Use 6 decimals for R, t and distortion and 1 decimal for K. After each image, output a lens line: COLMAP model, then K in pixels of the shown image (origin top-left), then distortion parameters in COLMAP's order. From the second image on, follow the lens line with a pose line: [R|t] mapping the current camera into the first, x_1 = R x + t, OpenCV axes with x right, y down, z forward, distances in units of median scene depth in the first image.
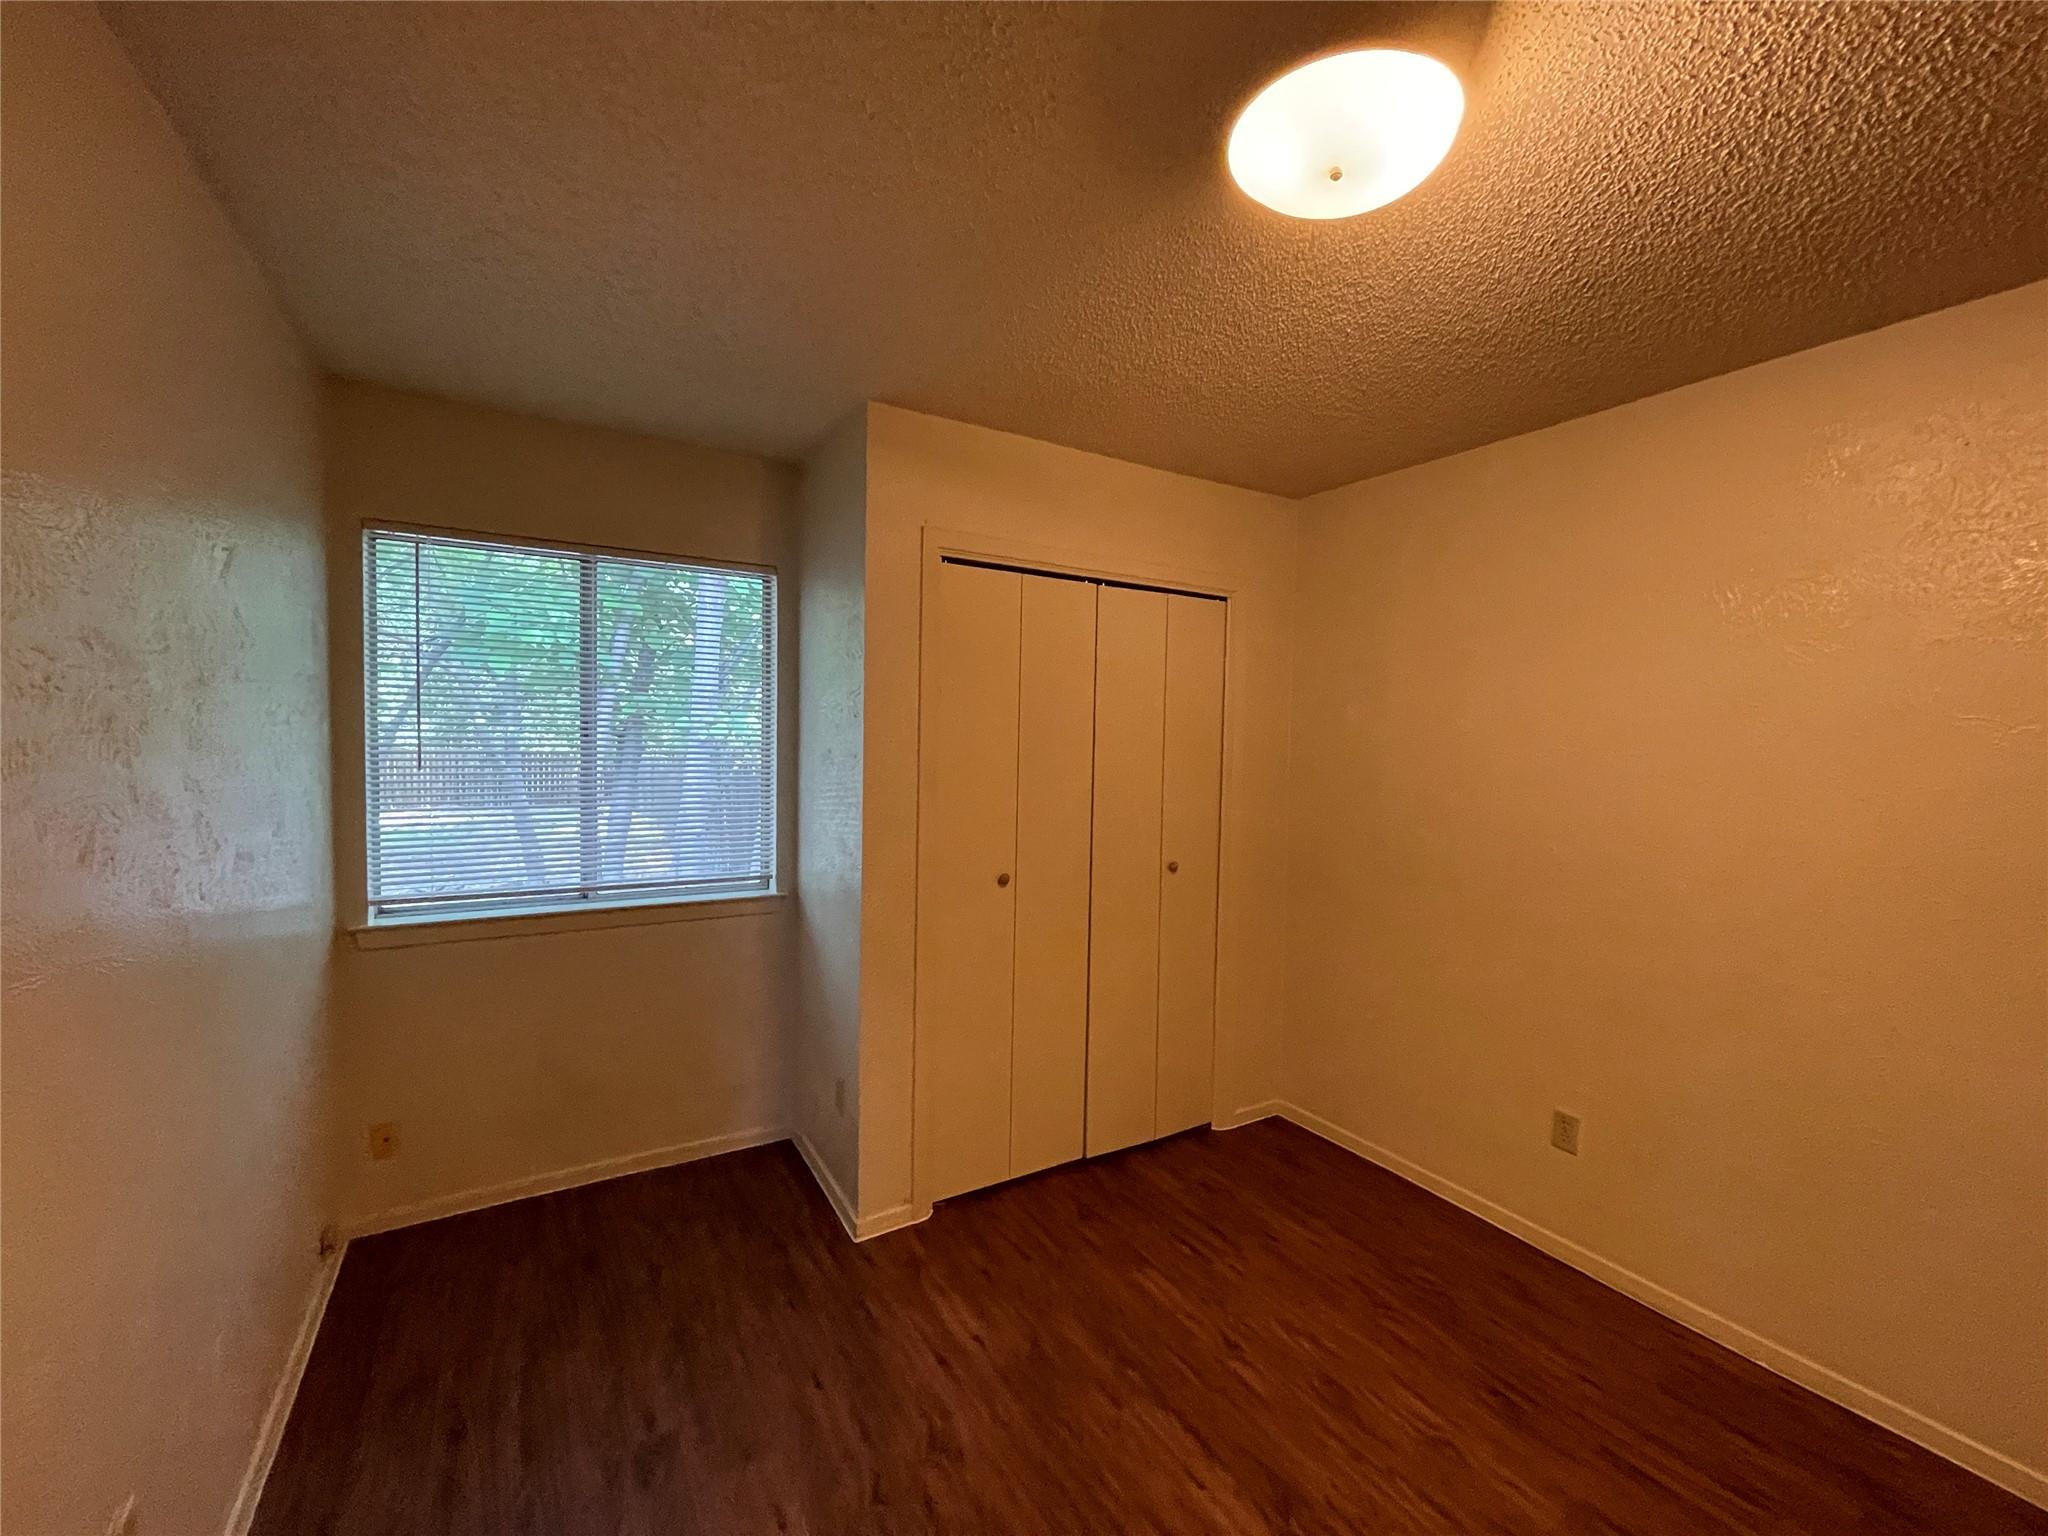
lens RADIAL K [[826.9, 0, 1015.7], [0, 826.9, 767.1], [0, 0, 1]] dist [0.002633, -0.001655]
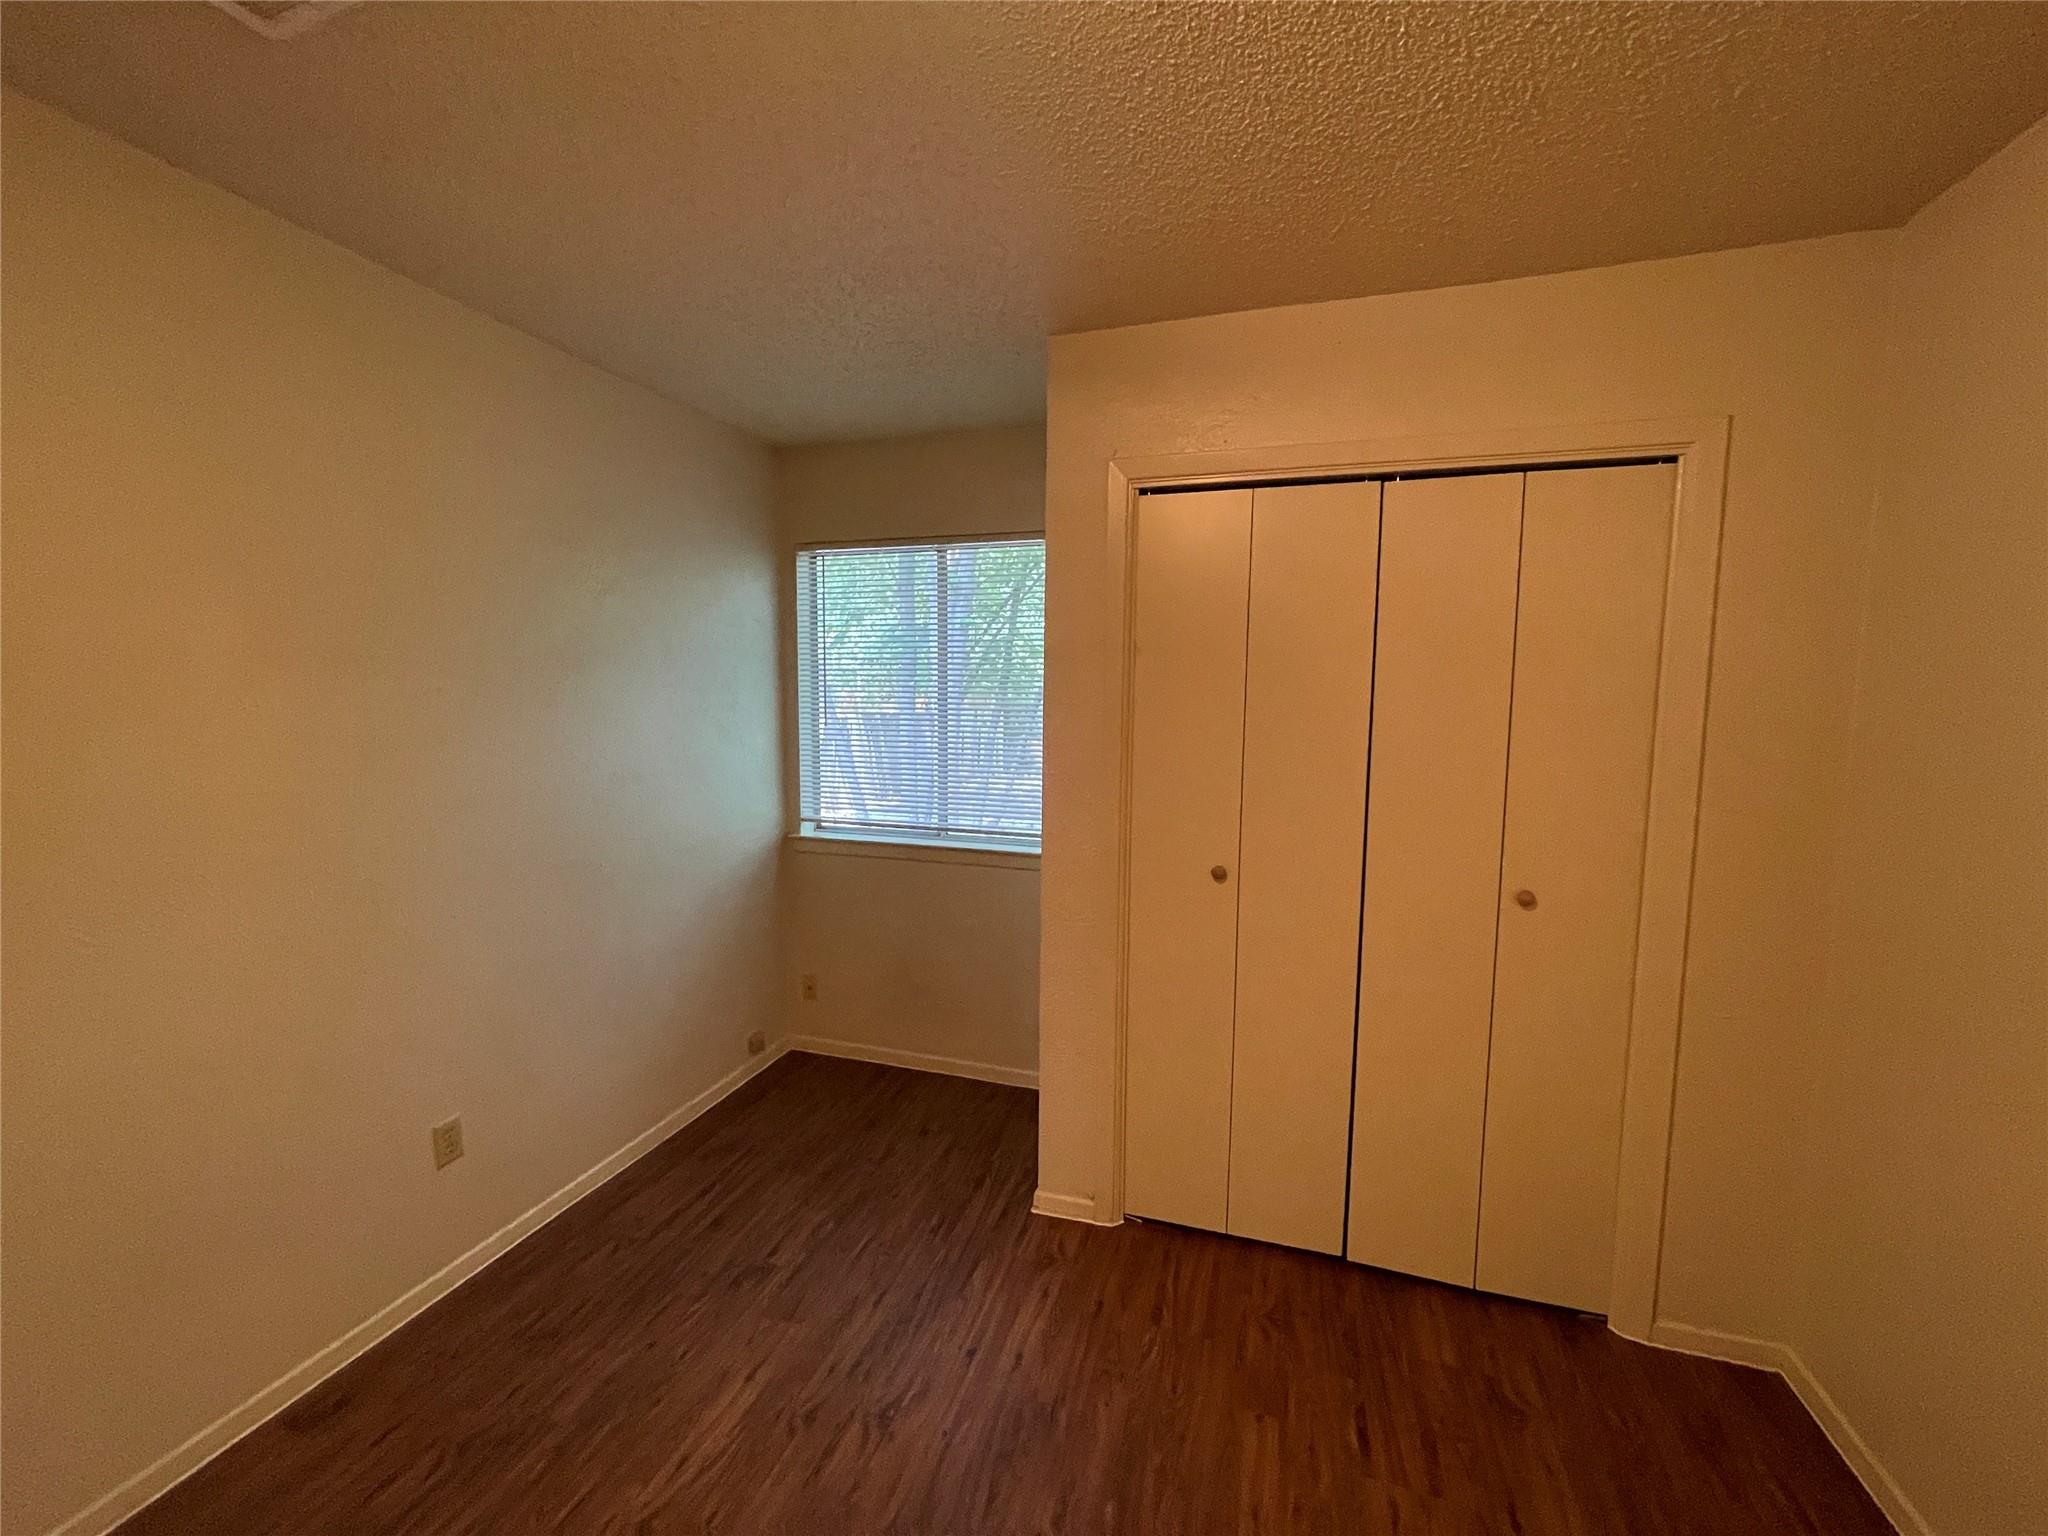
lens RADIAL K [[826.9, 0, 1018.1], [0, 826.9, 772.0], [0, 0, 1]] dist [0.002633, -0.001655]
pose [[0.661296, 0.060564, -0.747676, 0.490051], [-0.024600, 0.997950, 0.059080, -0.008754], [0.749722, -0.020676, 0.661430, 0.329994]]
